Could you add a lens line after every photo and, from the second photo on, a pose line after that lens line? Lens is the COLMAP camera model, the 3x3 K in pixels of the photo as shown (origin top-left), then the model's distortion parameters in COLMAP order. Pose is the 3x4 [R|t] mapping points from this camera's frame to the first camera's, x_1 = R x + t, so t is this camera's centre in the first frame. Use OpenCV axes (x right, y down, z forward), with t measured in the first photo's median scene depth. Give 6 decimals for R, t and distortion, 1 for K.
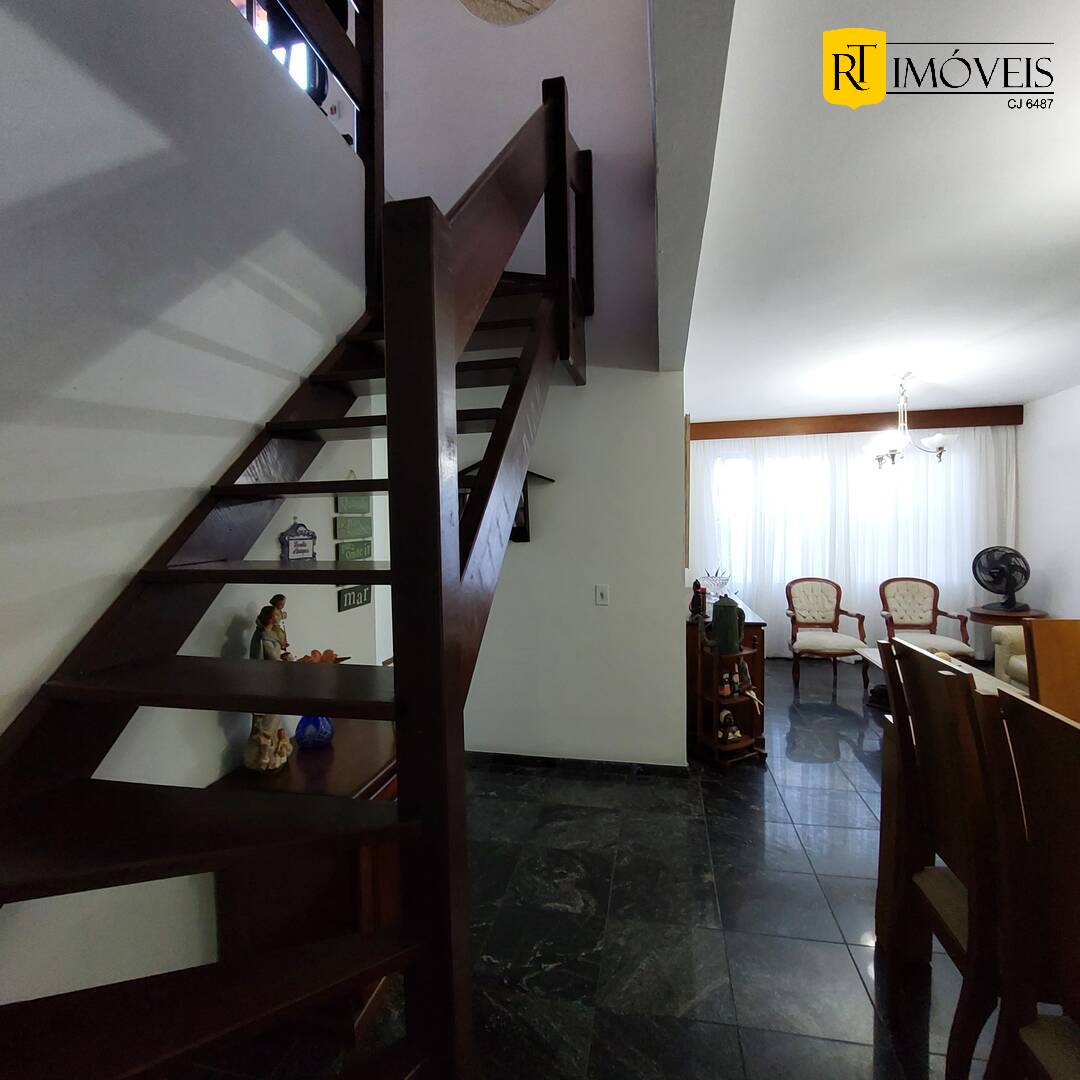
lens RADIAL K [[567.6, 0, 540.2], [0, 567.6, 543.0], [0, 0, 1]] dist [-0.017517, -0.002479]
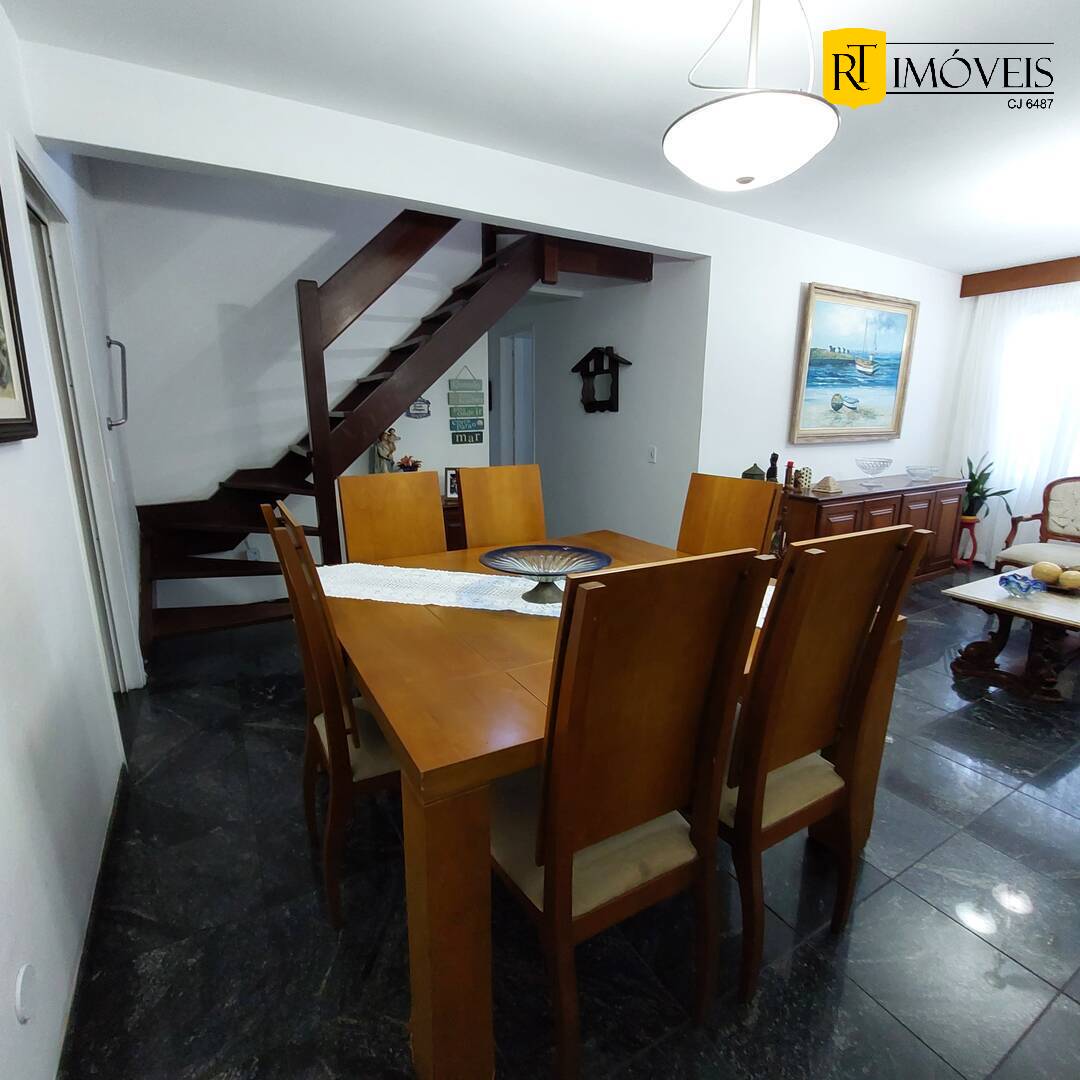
lens RADIAL K [[567.6, 0, 538.5], [0, 567.6, 538.8], [0, 0, 1]] dist [-0.017517, -0.002479]
pose [[0.662505, 0.186113, -0.725568, 1.023327], [-0.033612, 0.975052, 0.219417, 0.003888], [0.748303, -0.120977, 0.652232, -0.047246]]
